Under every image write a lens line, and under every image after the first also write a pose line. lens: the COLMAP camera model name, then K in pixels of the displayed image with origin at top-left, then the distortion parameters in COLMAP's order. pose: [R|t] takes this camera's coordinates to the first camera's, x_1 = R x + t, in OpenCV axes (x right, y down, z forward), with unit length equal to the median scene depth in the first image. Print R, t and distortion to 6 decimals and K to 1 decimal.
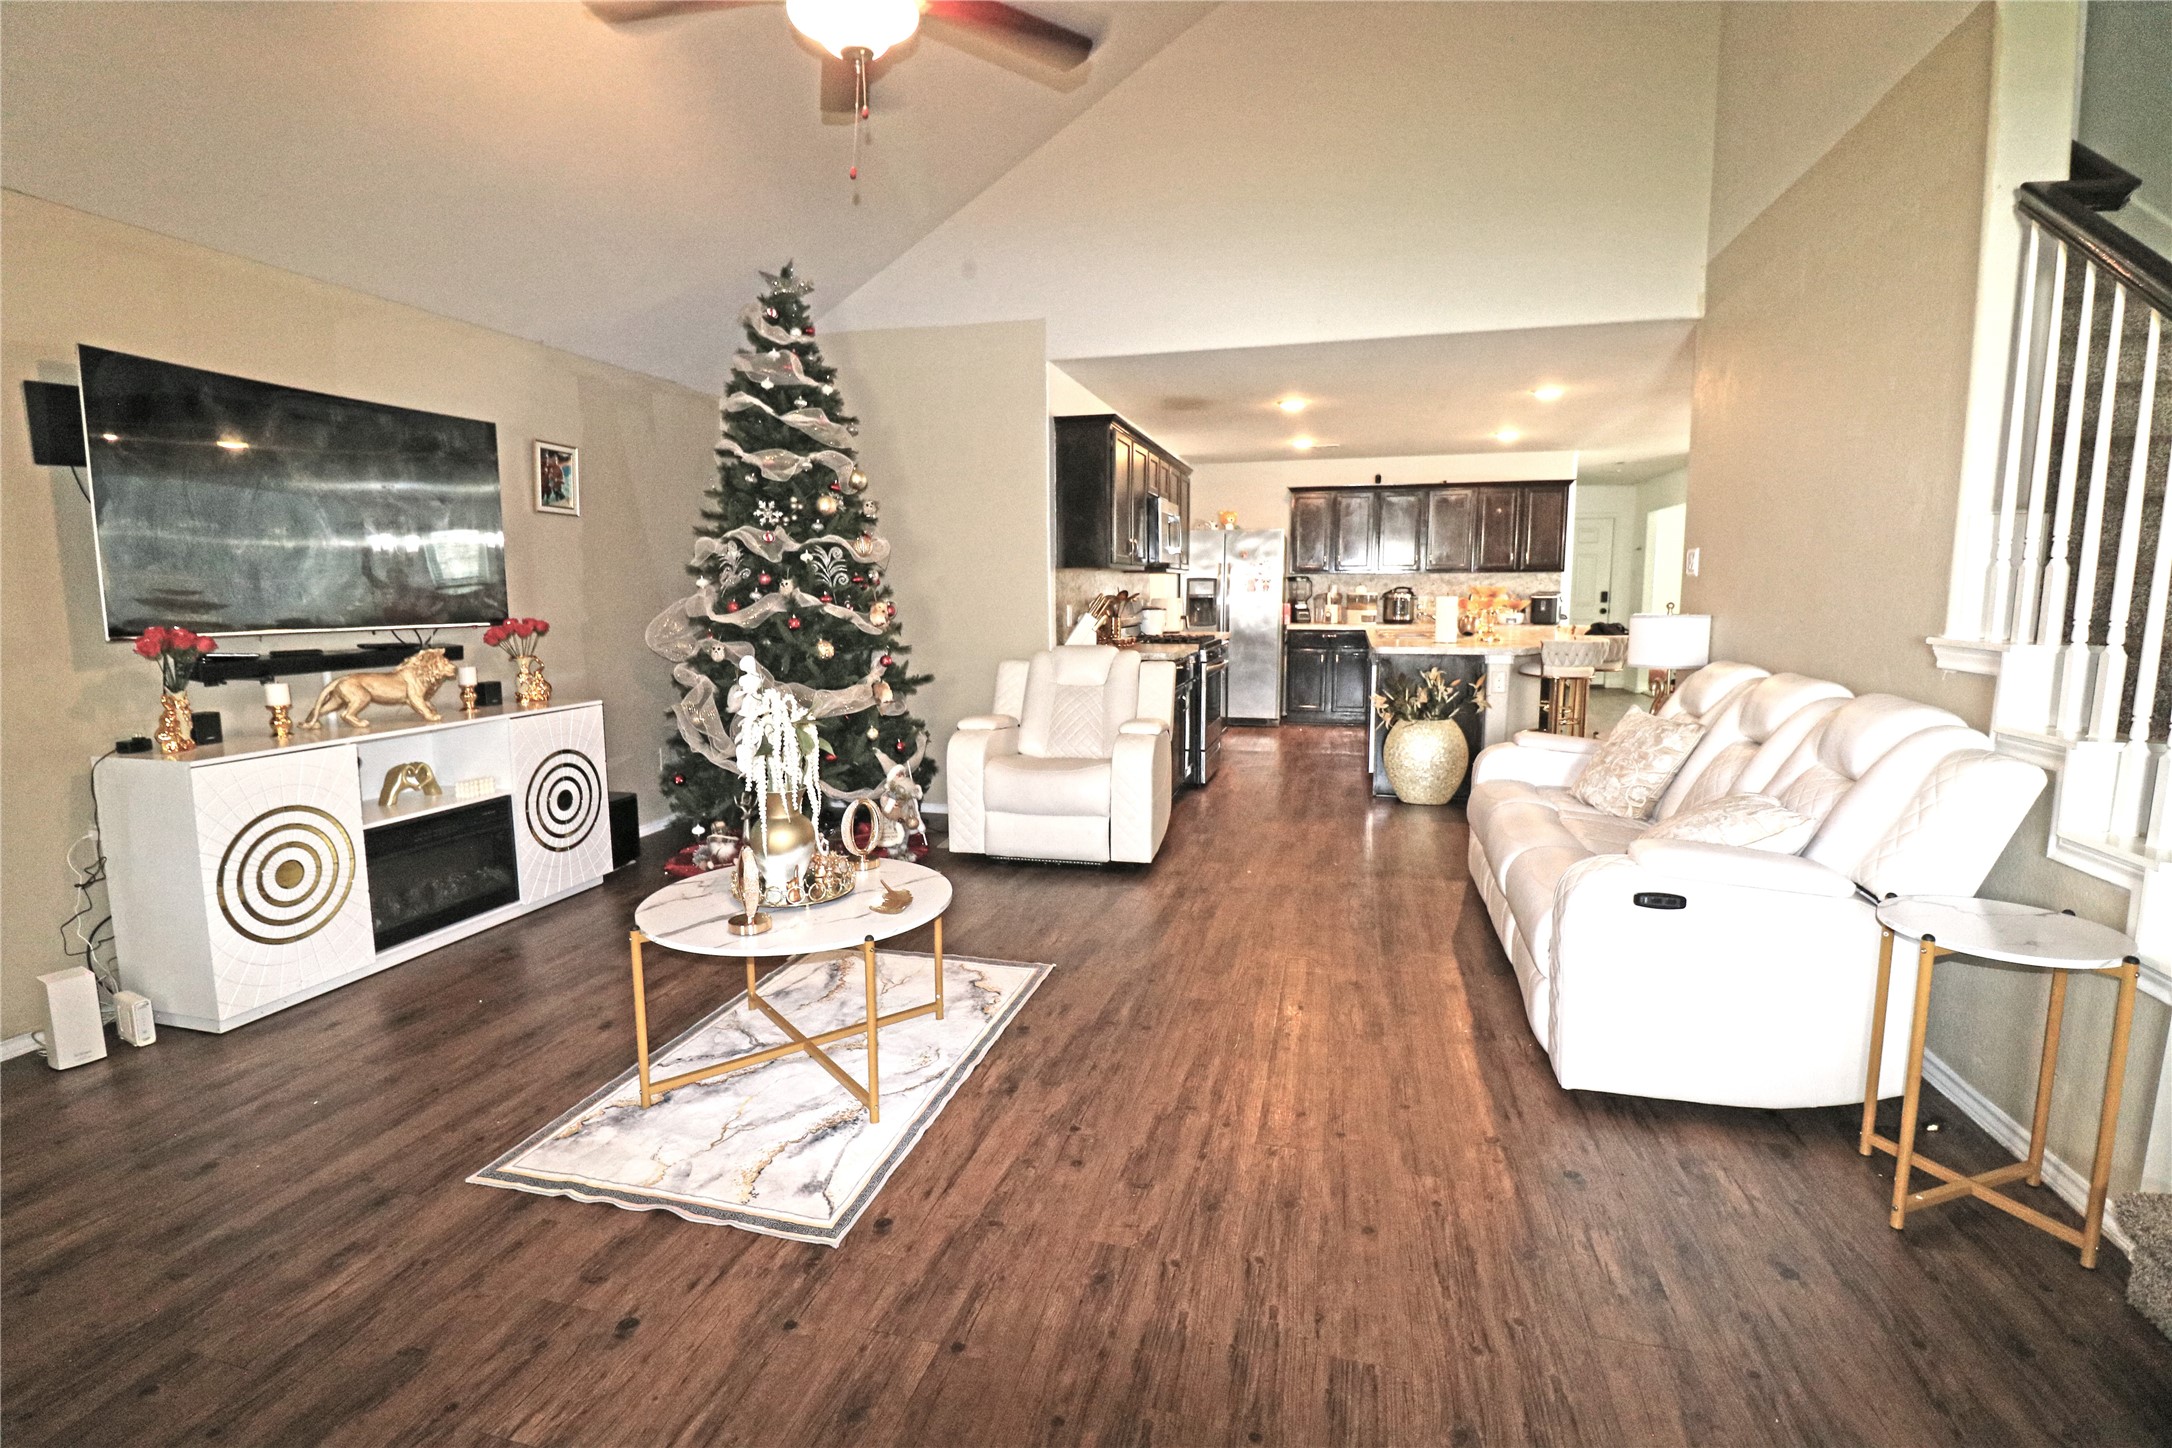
lens RADIAL K [[1010.2, 0, 1081.7], [0, 1010.2, 727.1], [0, 0, 1]] dist [-0.008944, -0.007402]
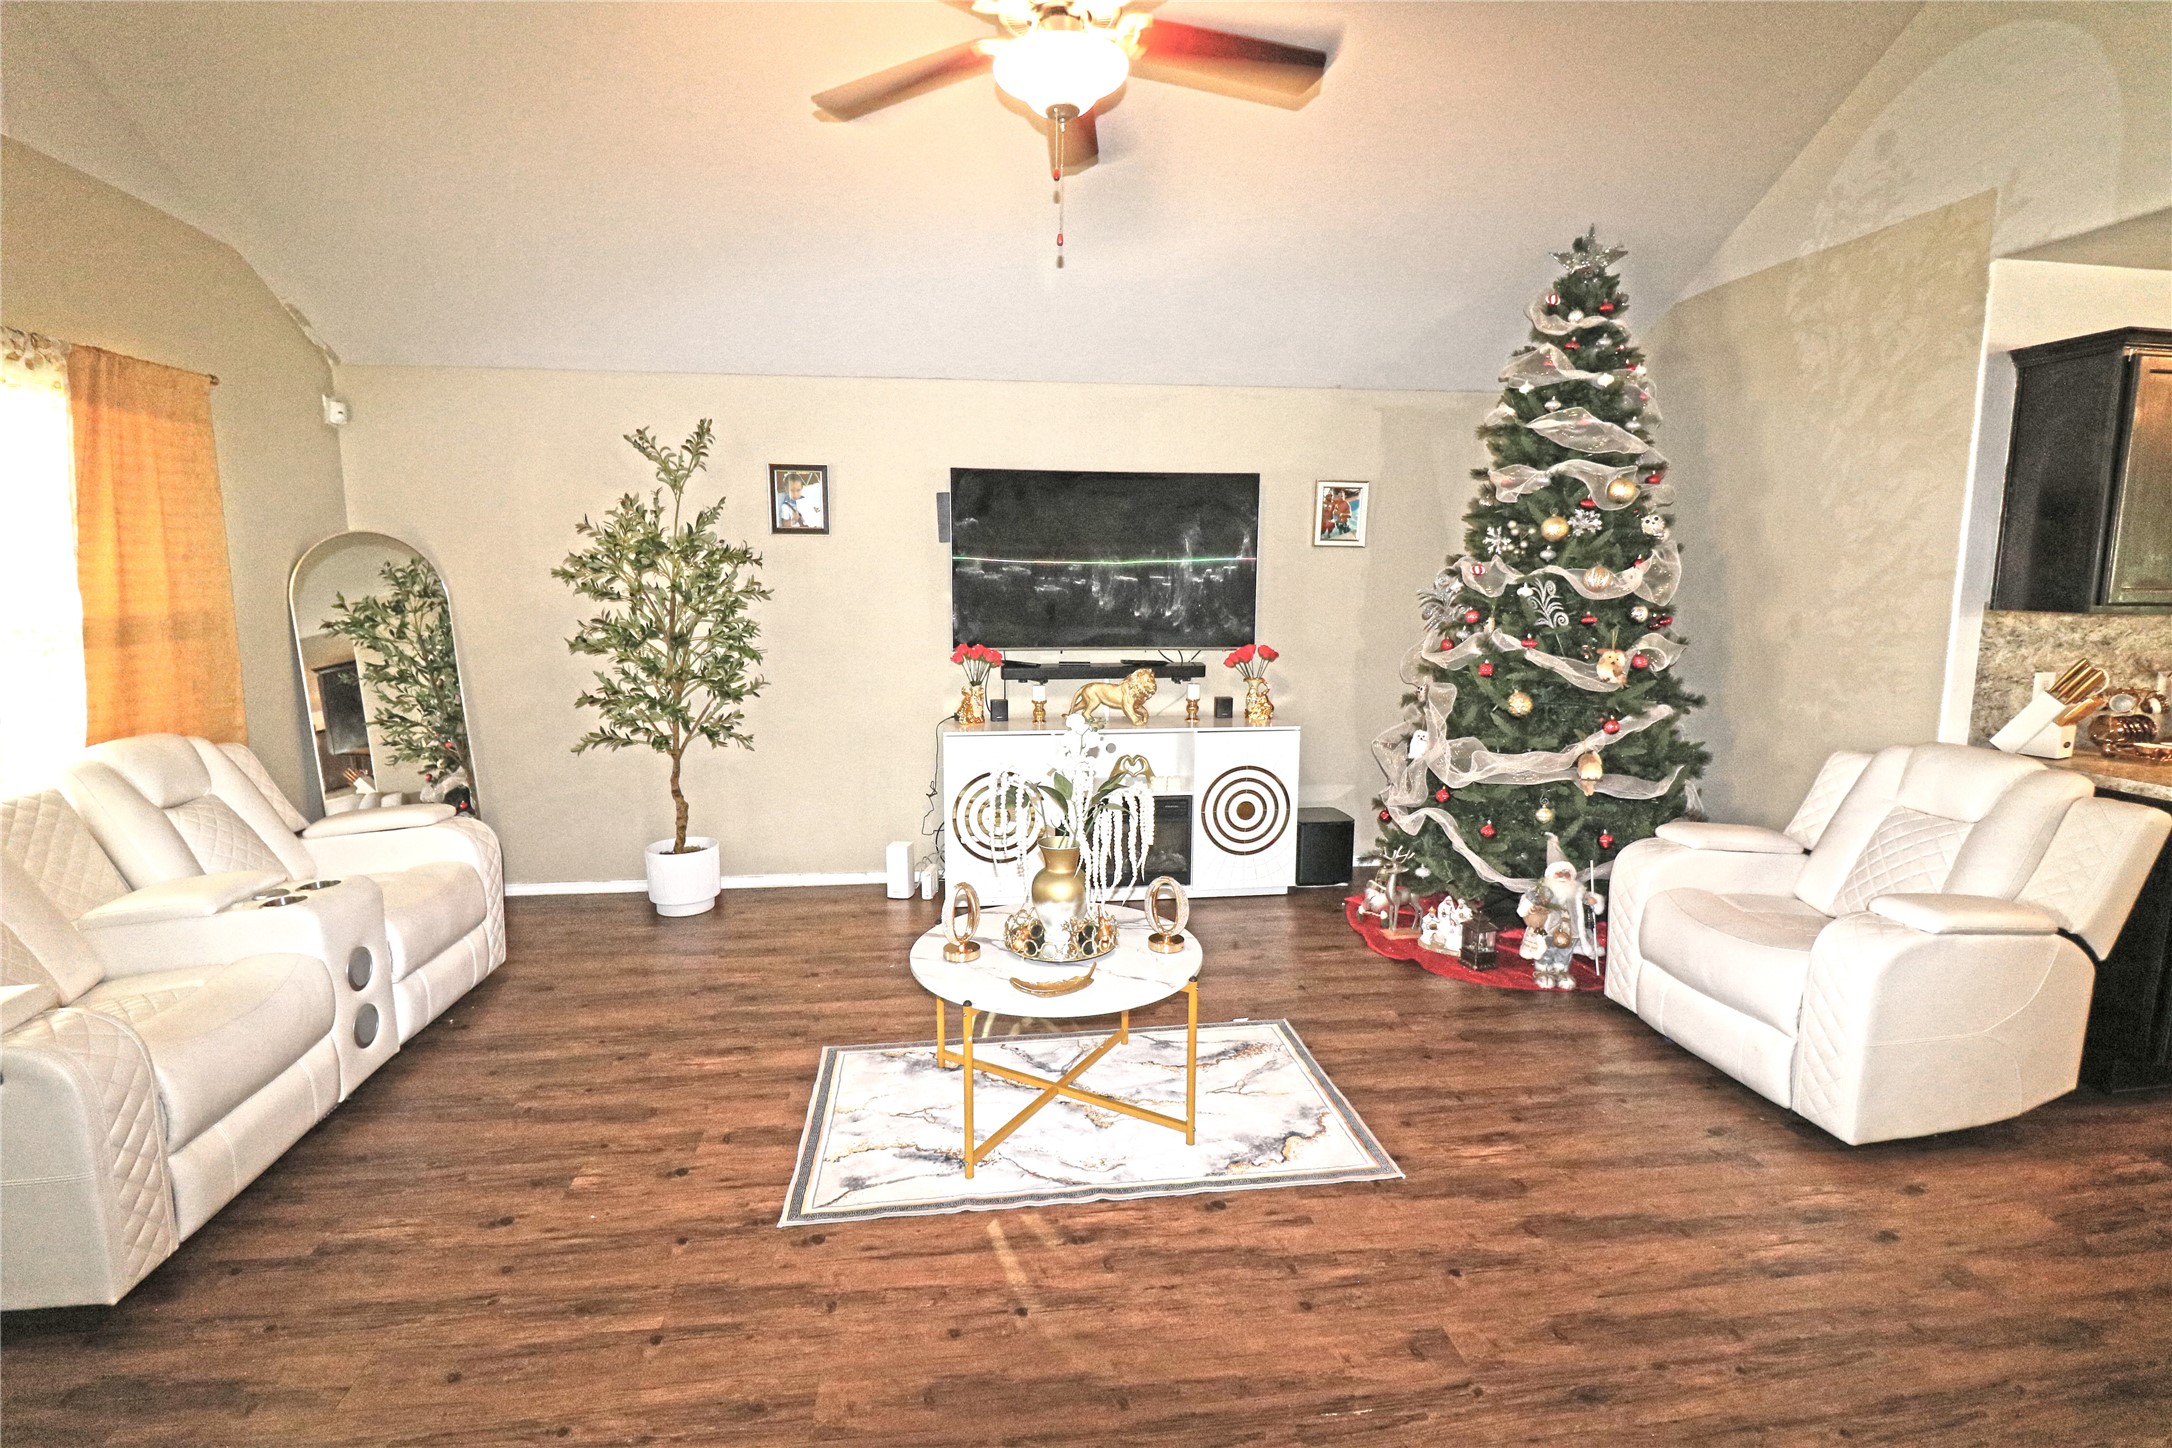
lens RADIAL K [[1010.2, 0, 1093.9], [0, 1010.2, 725.0], [0, 0, 1]] dist [-0.008944, -0.007402]
pose [[0.367814, 0.141562, -0.919061, 0.388924], [-0.126663, 0.986760, 0.101298, -0.100480], [0.921232, 0.079153, 0.380875, 0.366432]]
